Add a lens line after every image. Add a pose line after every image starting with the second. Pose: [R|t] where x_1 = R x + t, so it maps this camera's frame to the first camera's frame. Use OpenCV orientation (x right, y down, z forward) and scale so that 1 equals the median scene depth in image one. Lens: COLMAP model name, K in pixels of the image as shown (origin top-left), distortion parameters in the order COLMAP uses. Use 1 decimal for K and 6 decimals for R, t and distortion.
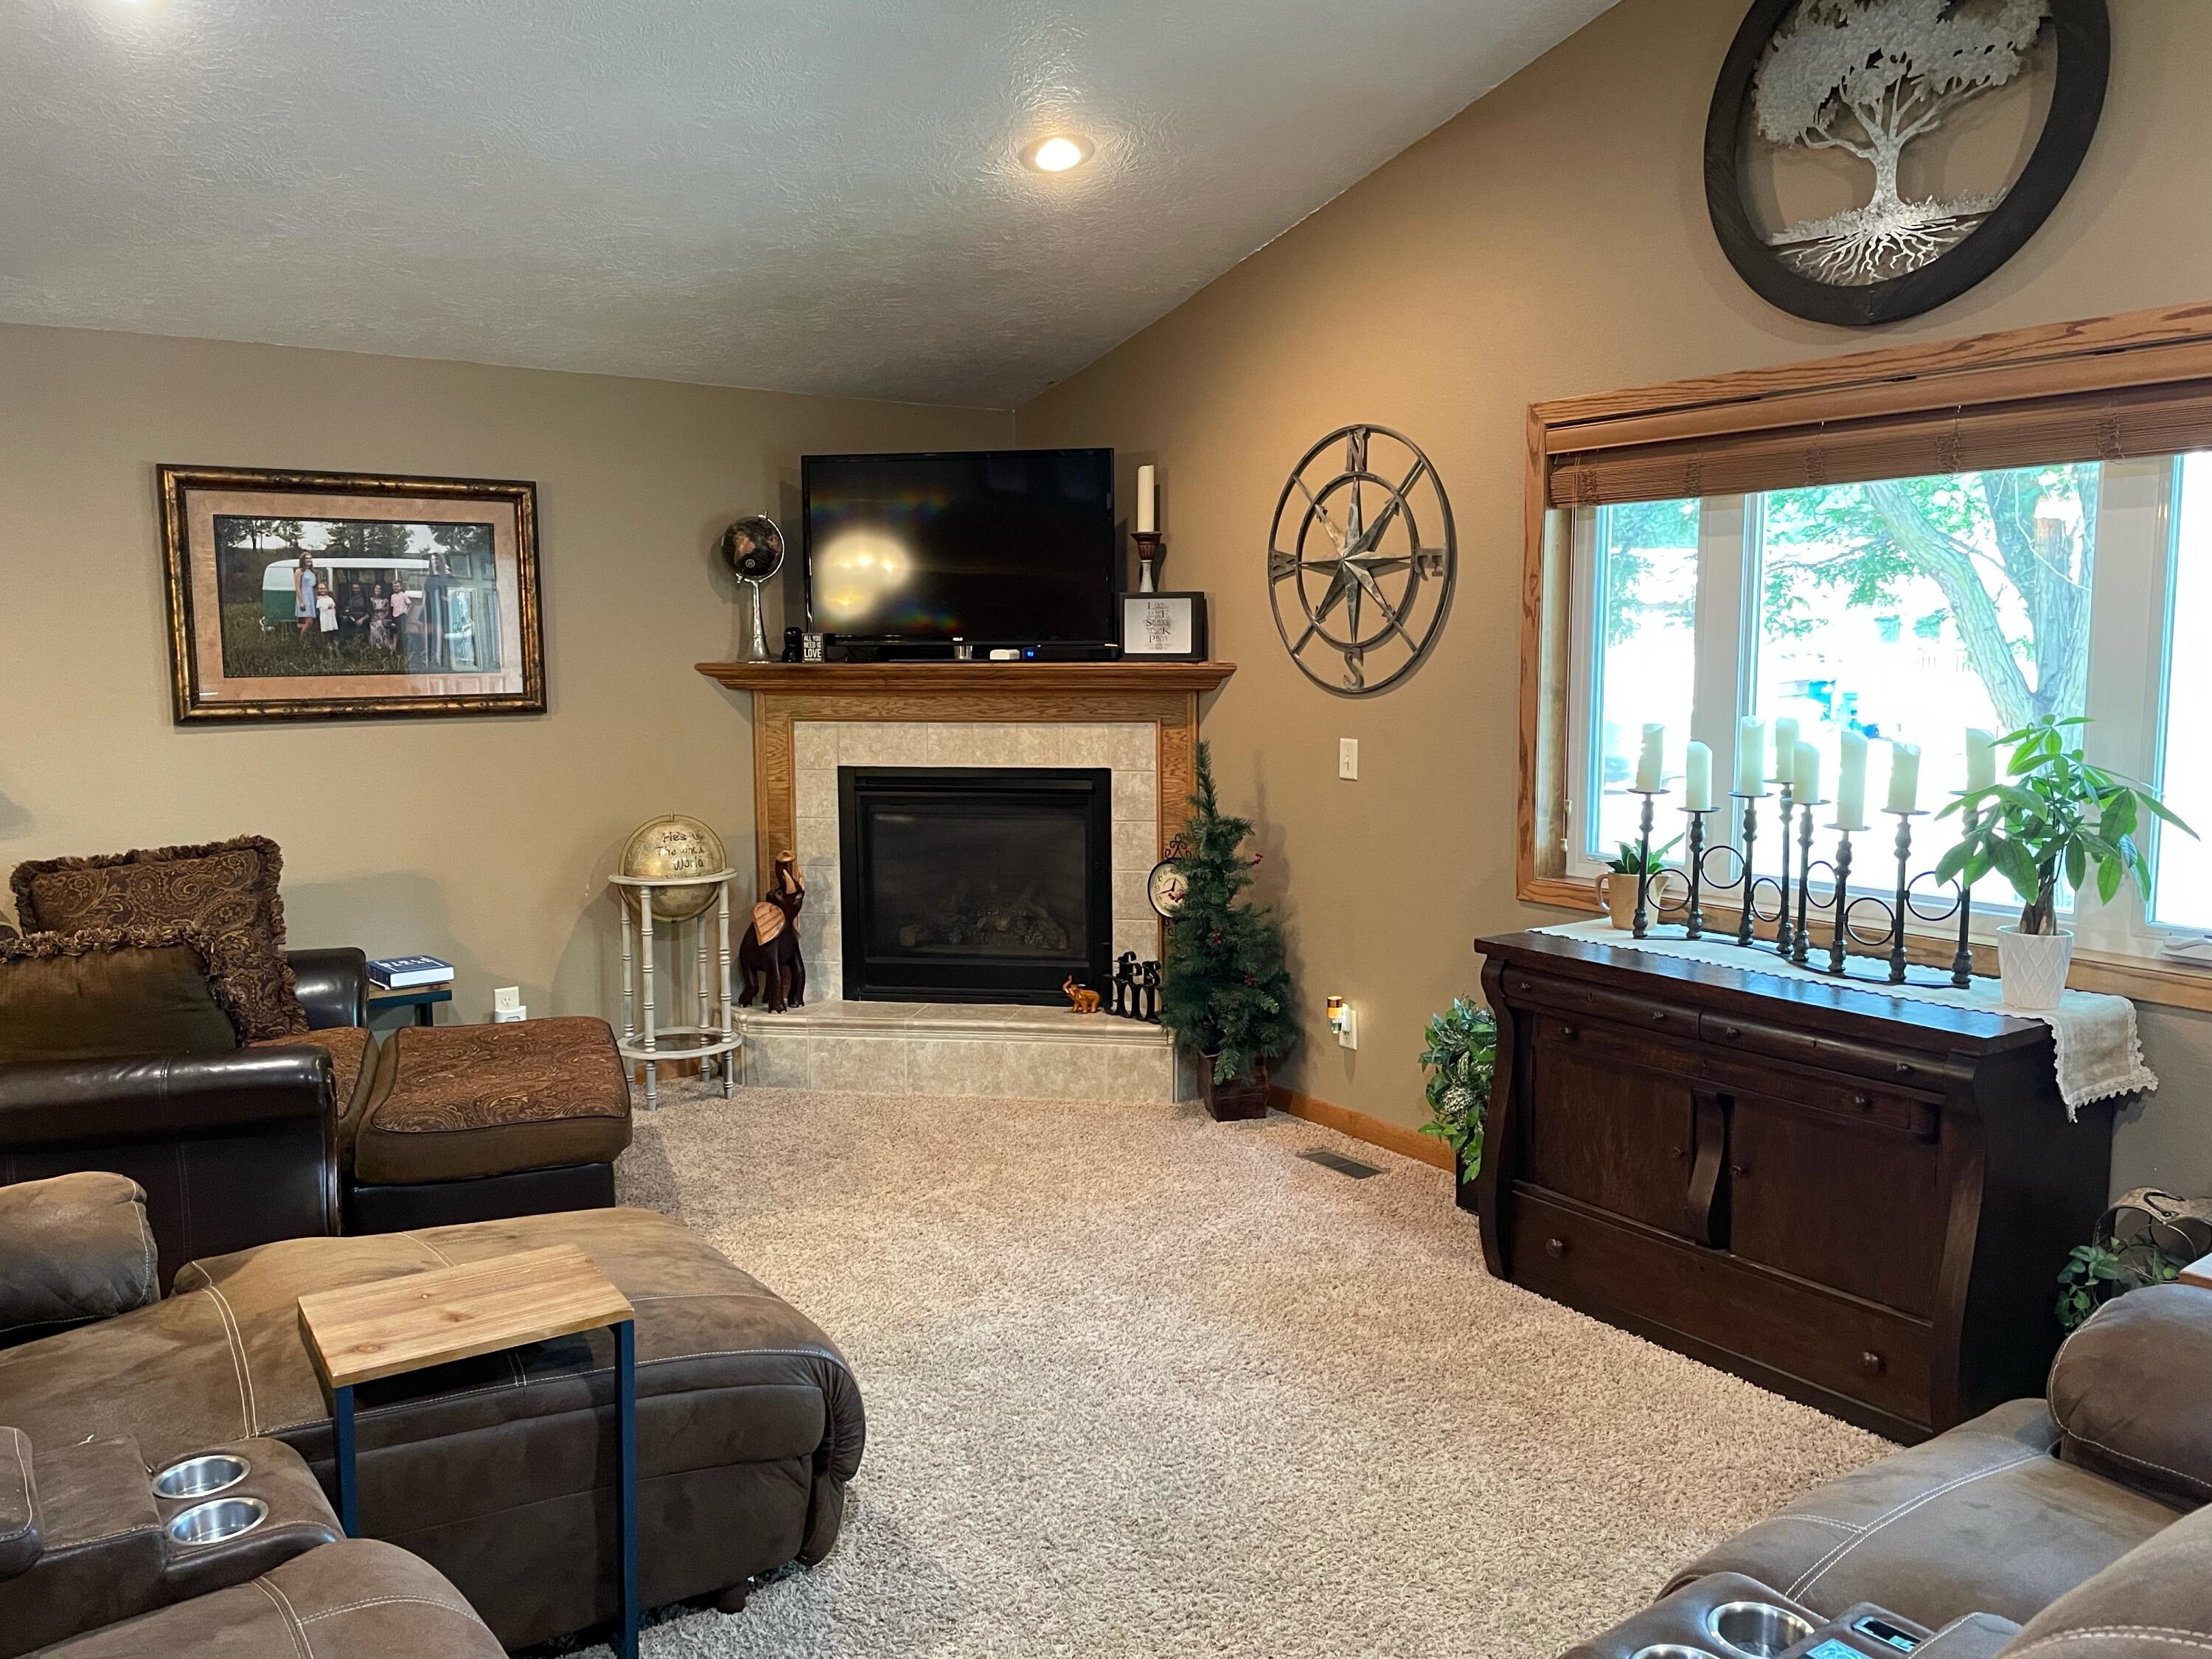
lens RADIAL K [[1663.8, 0, 1092.2], [0, 1663.8, 824.8], [0, 0, 1]] dist [0.090870, -0.120039]
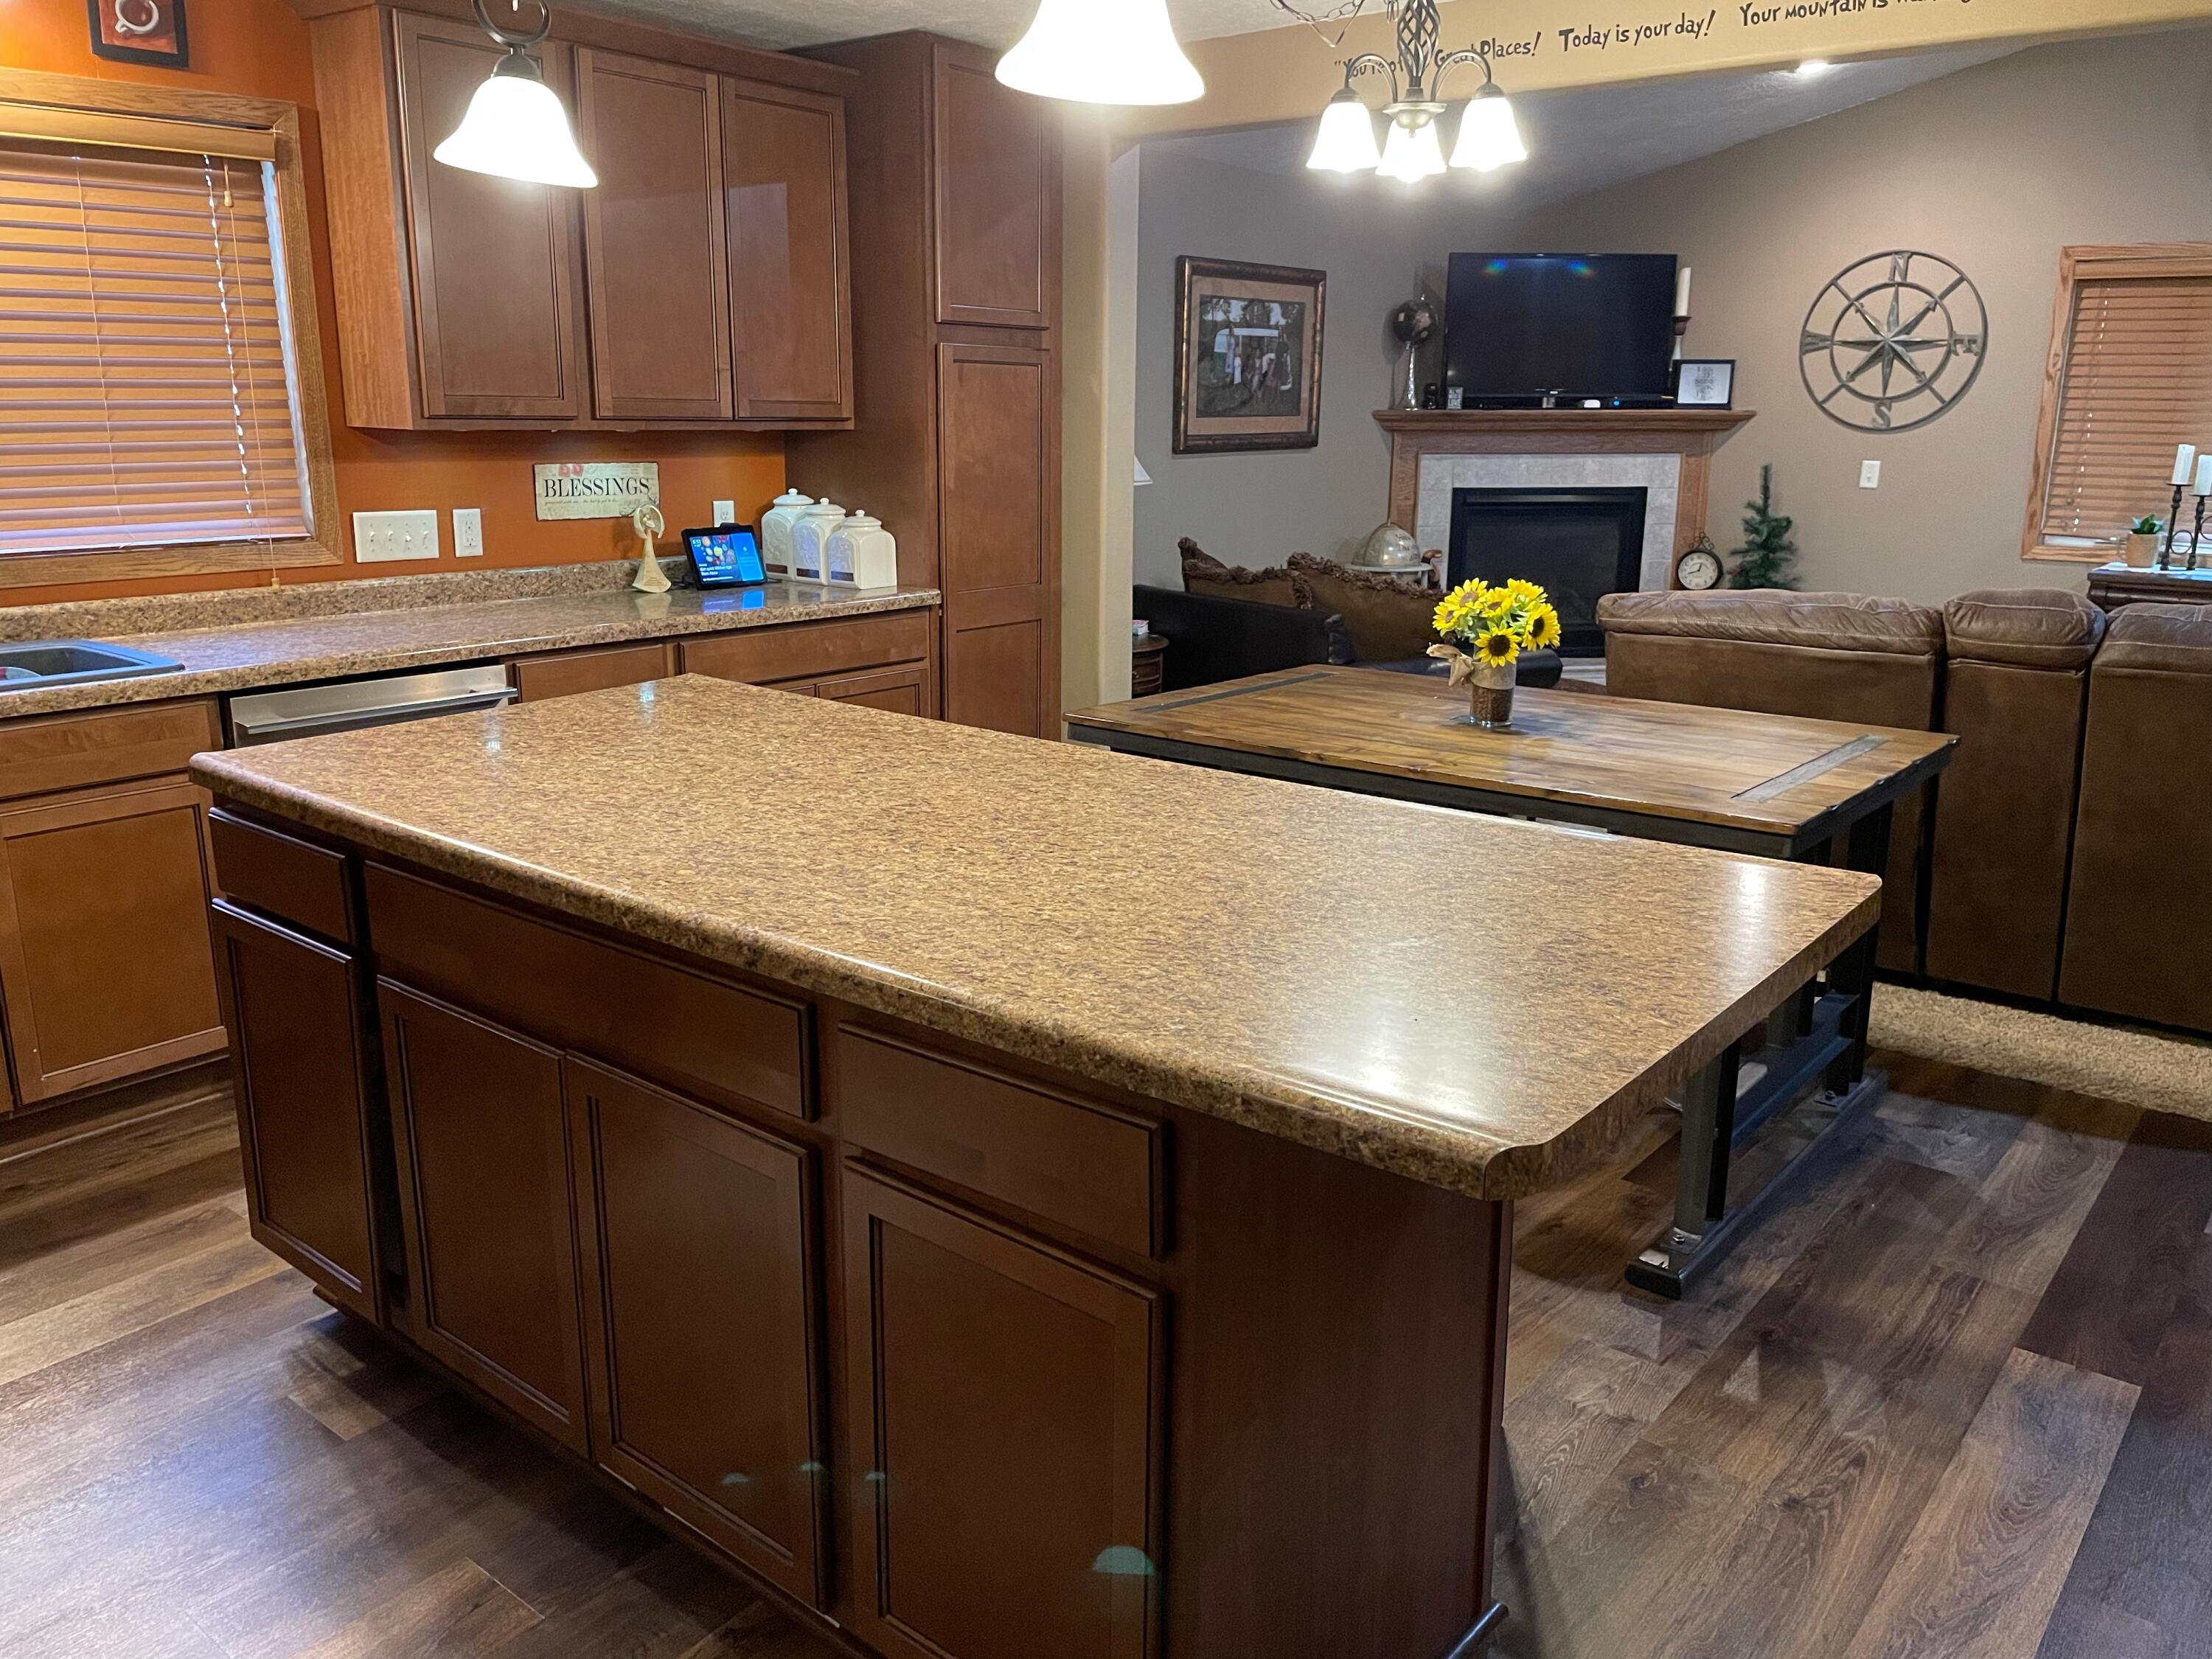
lens RADIAL K [[1663.8, 0, 1118.0], [0, 1663.8, 799.3], [0, 0, 1]] dist [0.090870, -0.120039]
pose [[0.959890, -0.052702, 0.275381, -0.913191], [0.018884, 0.992097, 0.124040, 0.048535], [-0.279742, -0.113864, 0.953299, -0.297546]]
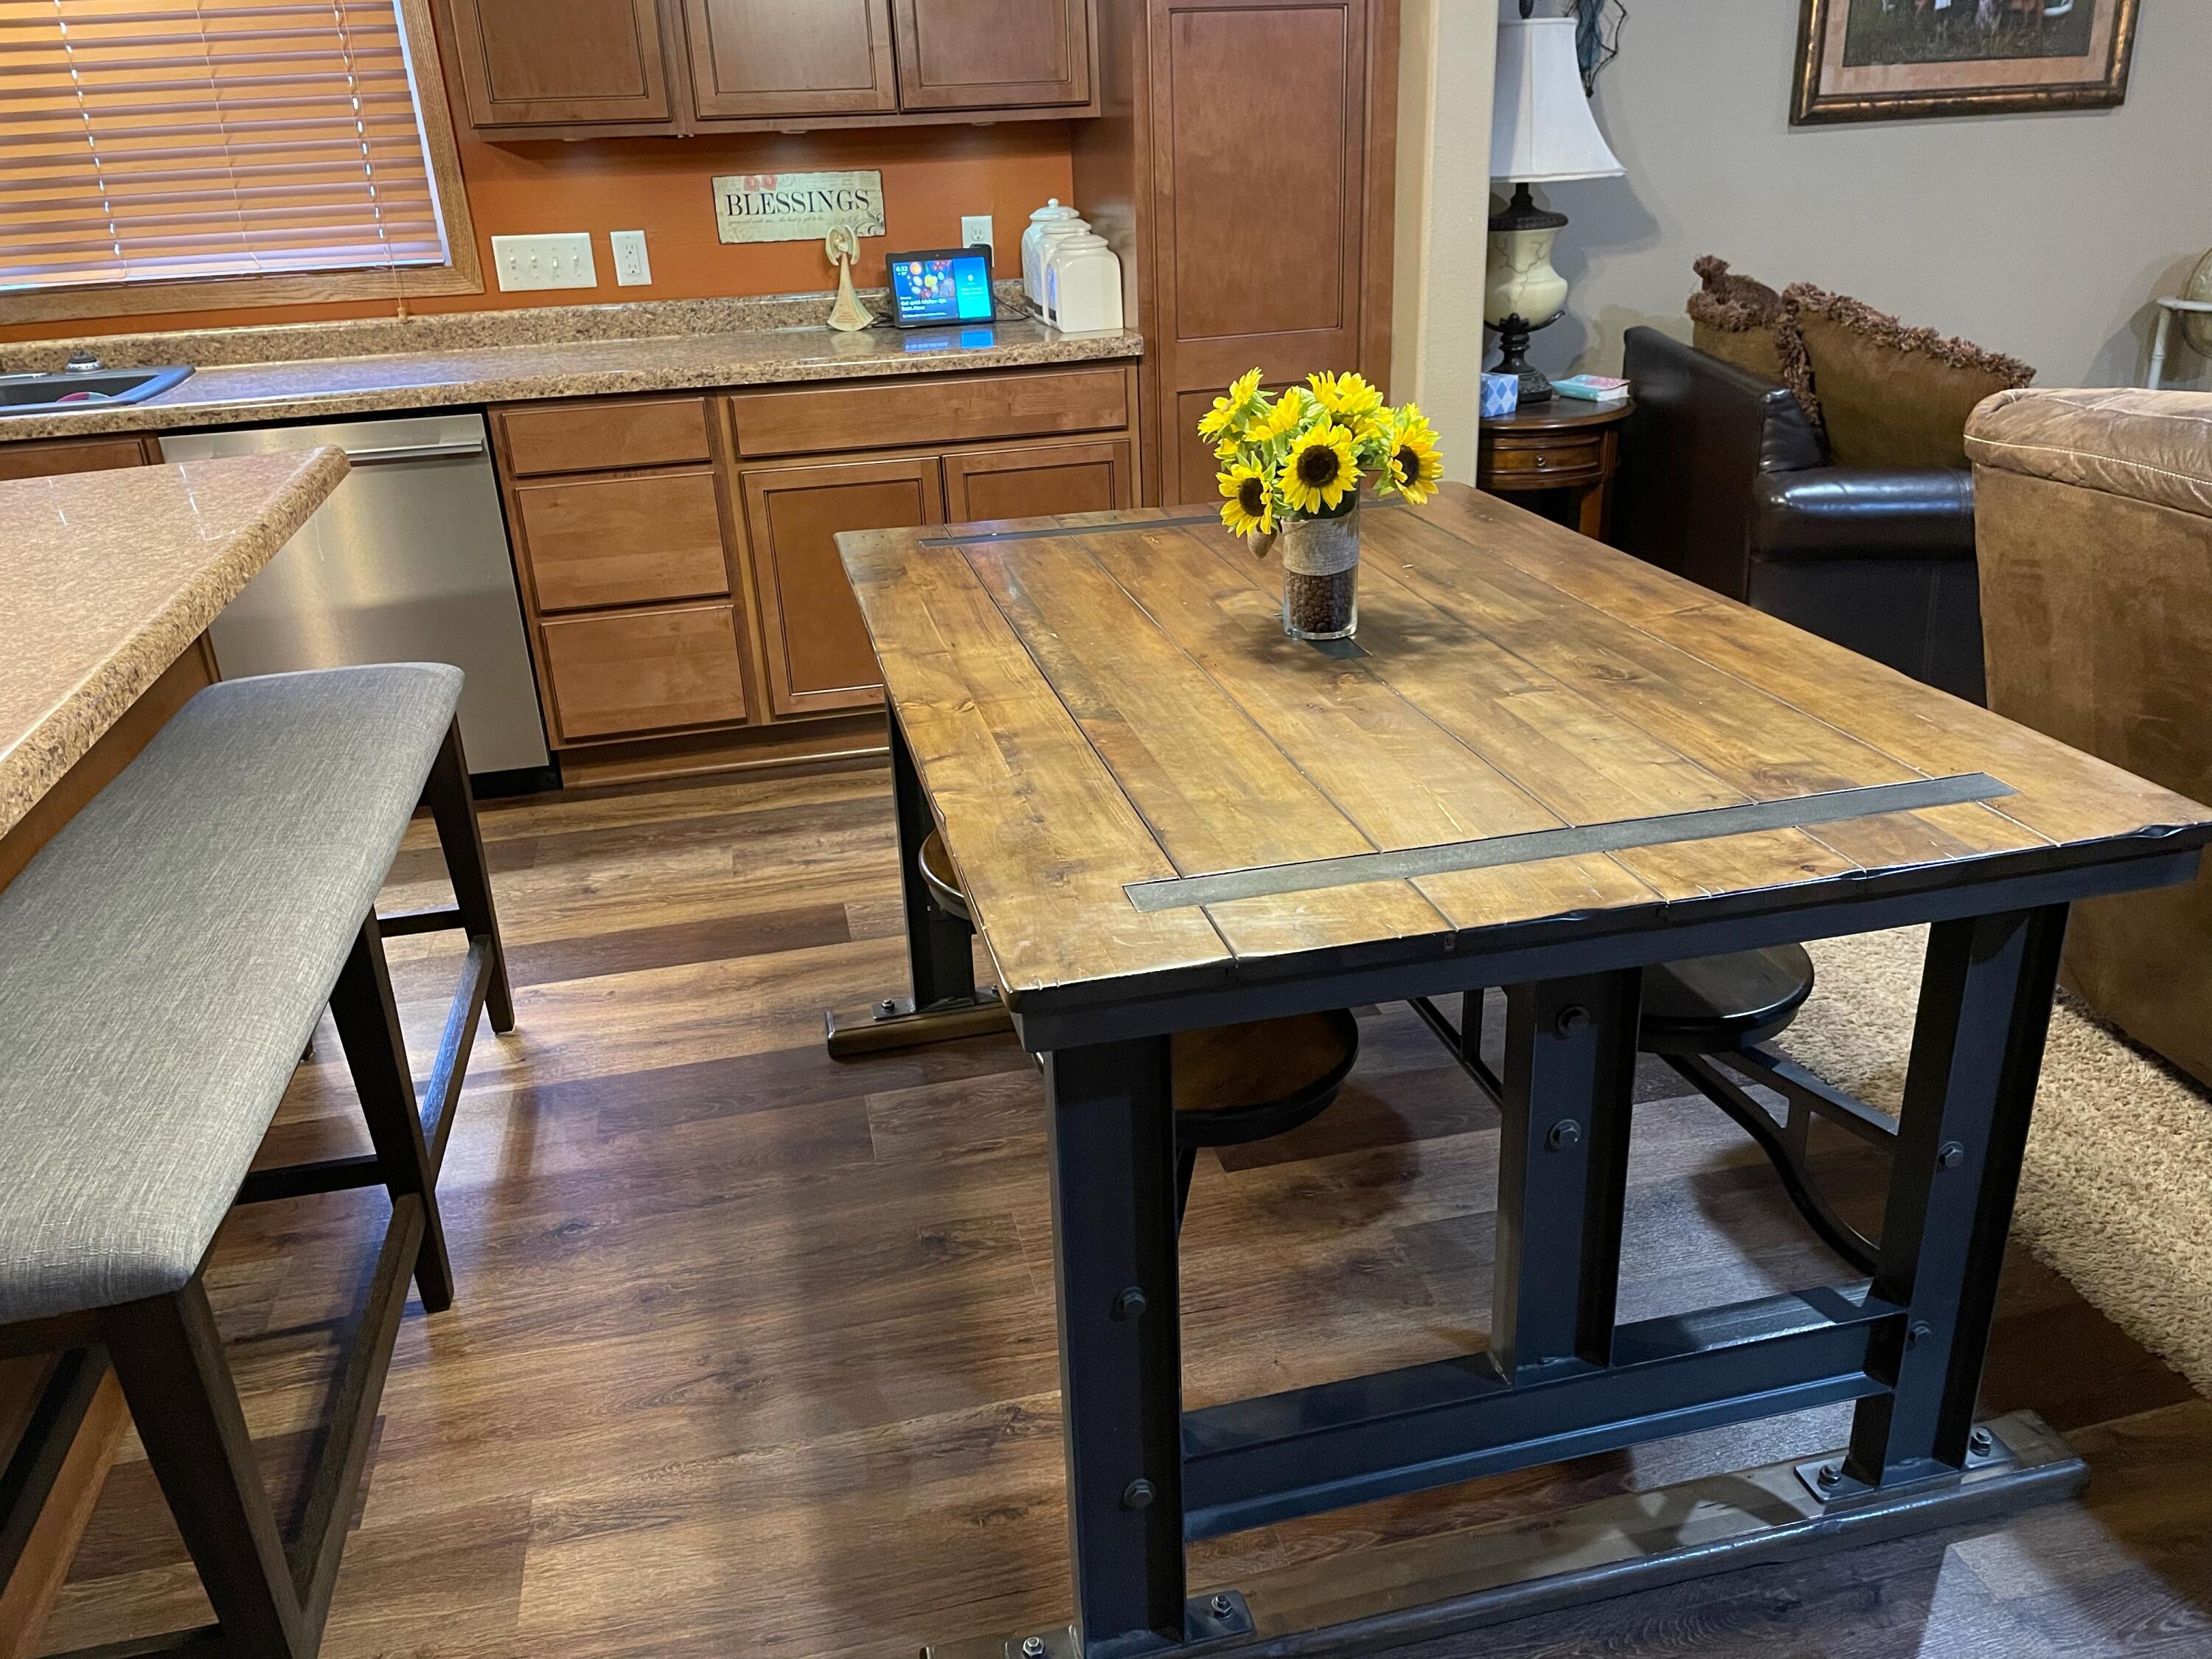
lens RADIAL K [[1663.8, 0, 1116.2], [0, 1663.8, 809.2], [0, 0, 1]] dist [0.090870, -0.120039]
pose [[0.932765, 0.105914, -0.344576, -0.493852], [-0.002544, 0.957774, 0.287510, 0.033935], [0.360477, -0.267303, 0.893647, -0.066882]]
